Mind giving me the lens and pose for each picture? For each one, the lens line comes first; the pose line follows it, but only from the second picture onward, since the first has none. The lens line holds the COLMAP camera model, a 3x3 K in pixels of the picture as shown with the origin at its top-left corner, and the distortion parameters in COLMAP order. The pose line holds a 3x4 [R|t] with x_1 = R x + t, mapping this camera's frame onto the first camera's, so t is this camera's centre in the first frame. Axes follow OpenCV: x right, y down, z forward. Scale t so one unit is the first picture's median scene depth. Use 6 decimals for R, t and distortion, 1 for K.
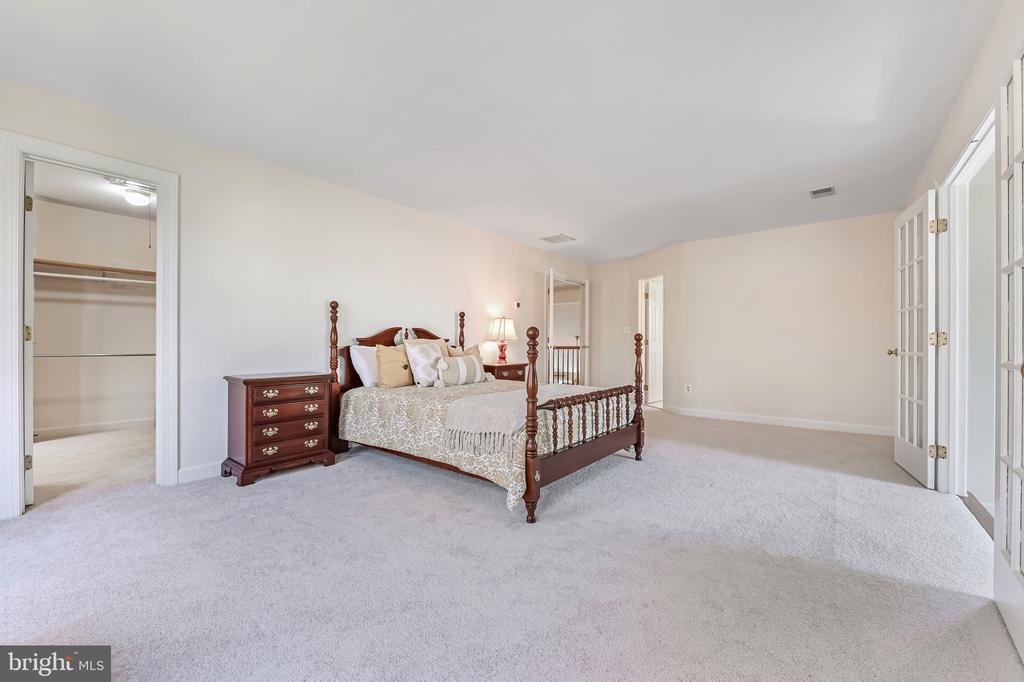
lens RADIAL K [[410.0, 0, 519.6], [0, 410.0, 343.6], [0, 0, 1]] dist [-0.010045, 0.000159]
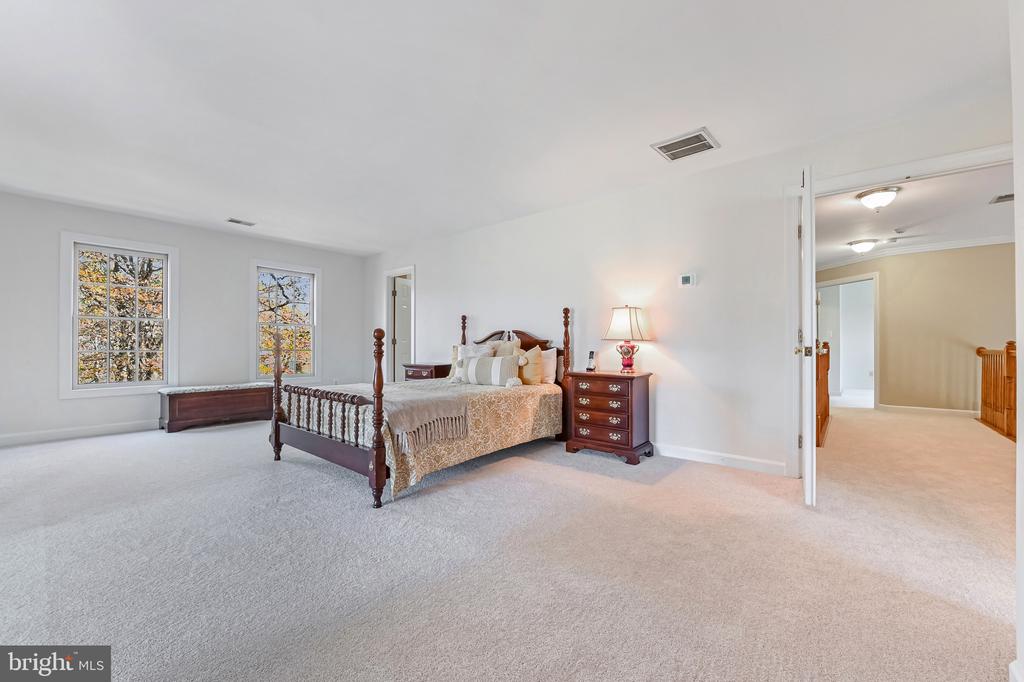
lens RADIAL K [[410.0, 0, 510.3], [0, 410.0, 342.4], [0, 0, 1]] dist [-0.010045, 0.000159]
pose [[-0.021979, -0.011584, -0.999691, 0.834279], [-0.001239, 0.999932, -0.011560, 0.005888], [0.999758, 0.000984, -0.021992, 1.037347]]
